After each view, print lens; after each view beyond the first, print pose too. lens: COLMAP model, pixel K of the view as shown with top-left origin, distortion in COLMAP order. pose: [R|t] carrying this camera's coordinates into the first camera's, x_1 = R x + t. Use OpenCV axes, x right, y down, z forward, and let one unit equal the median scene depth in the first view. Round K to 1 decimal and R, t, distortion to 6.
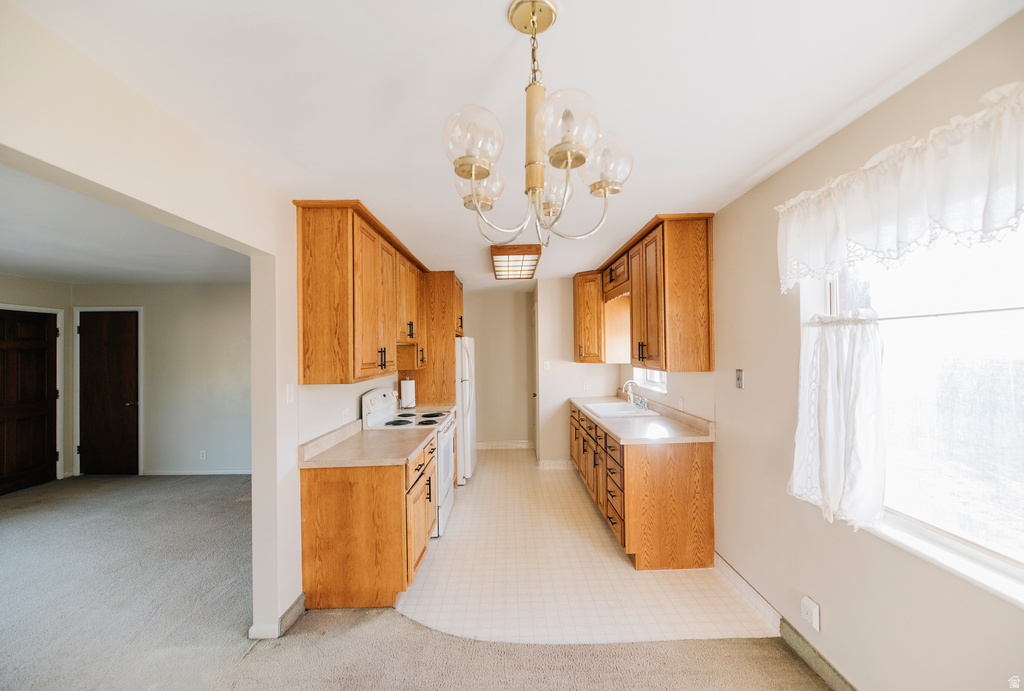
lens RADIAL K [[414.8, 0, 511.6], [0, 414.8, 343.3], [0, 0, 1]] dist [-0.001919, -0.000352]
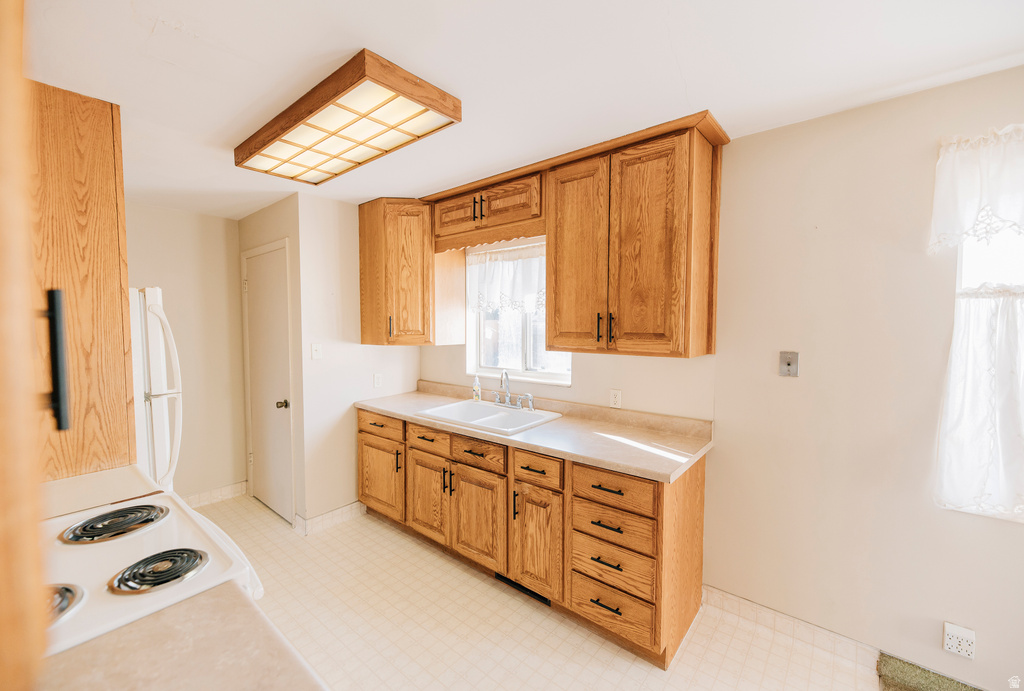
lens RADIAL K [[414.8, 0, 514.8], [0, 414.8, 344.5], [0, 0, 1]] dist [-0.001919, -0.000352]
pose [[0.645657, -0.023868, 0.763255, -0.194079], [-0.020615, 0.998602, 0.048667, 0.012314], [-0.763349, -0.047157, 0.644262, 0.475520]]
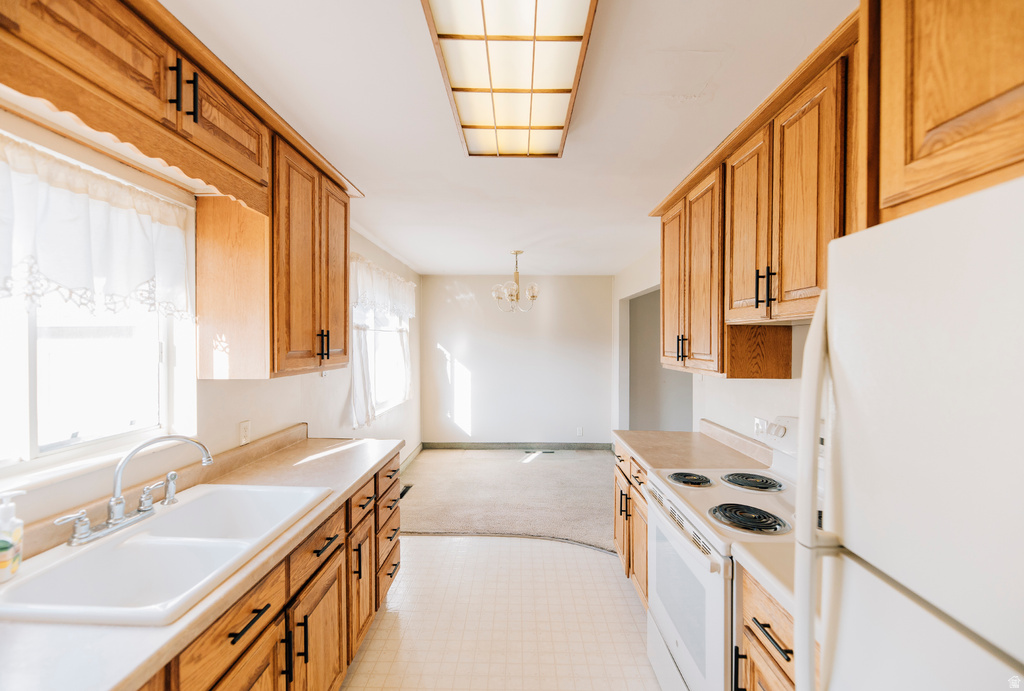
lens RADIAL K [[414.8, 0, 512.4], [0, 414.8, 345.2], [0, 0, 1]] dist [-0.001919, -0.000352]
pose [[-0.999675, 0.003752, 0.025206, 0.000956], [0.003600, 0.999975, -0.006075, 0.018111], [-0.025229, -0.005982, -0.999664, 1.150124]]
